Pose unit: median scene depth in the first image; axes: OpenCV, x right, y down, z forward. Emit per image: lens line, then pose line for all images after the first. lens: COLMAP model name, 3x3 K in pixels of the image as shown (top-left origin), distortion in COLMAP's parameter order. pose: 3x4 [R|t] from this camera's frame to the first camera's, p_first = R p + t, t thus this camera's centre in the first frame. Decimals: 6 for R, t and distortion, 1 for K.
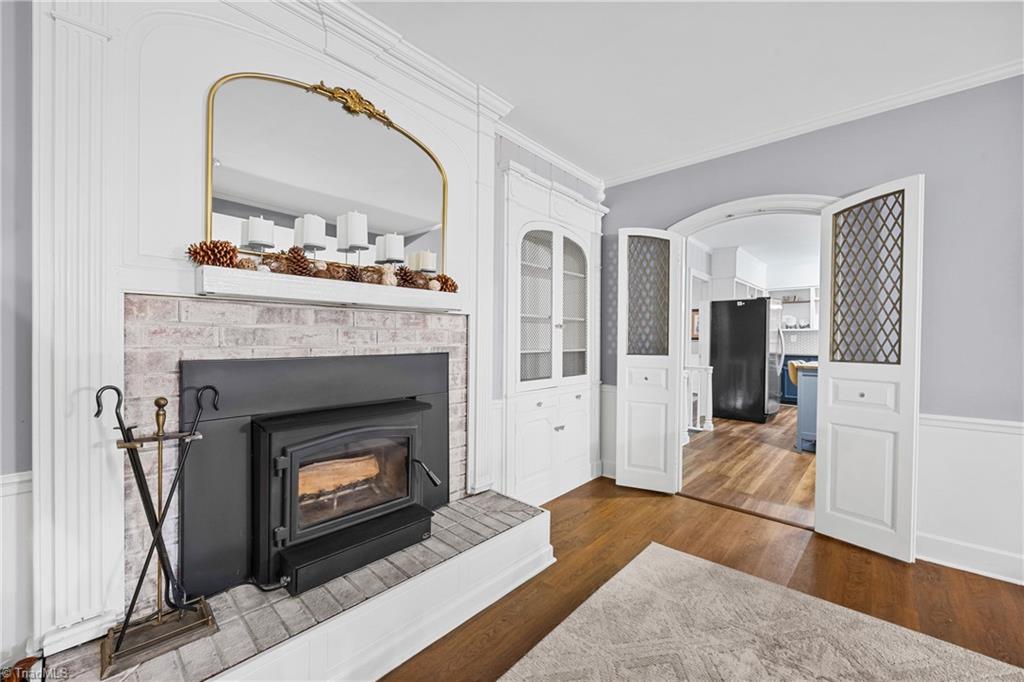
lens RADIAL K [[406.2, 0, 509.3], [0, 406.2, 342.5], [0, 0, 1]] dist [-0.008329, 0.000699]
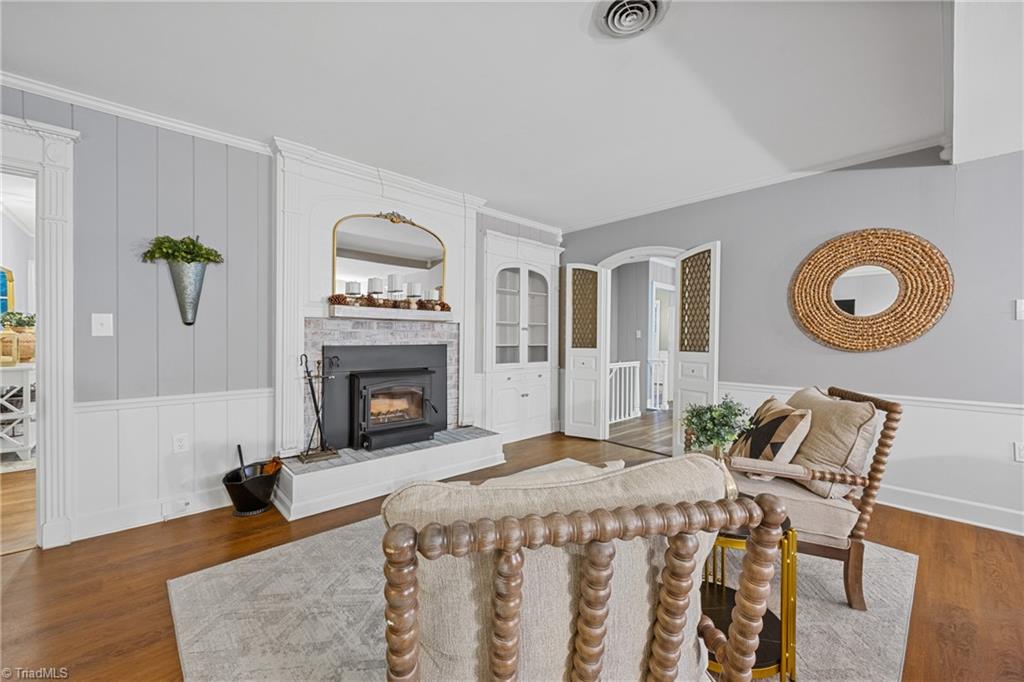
lens RADIAL K [[406.2, 0, 508.7], [0, 406.2, 342.5], [0, 0, 1]] dist [-0.008329, 0.000699]
pose [[0.996144, 0.002717, -0.087688, 0.276278], [-0.002627, 0.999996, 0.001142, 0.013464], [0.087691, -0.000907, 0.996147, -0.751791]]
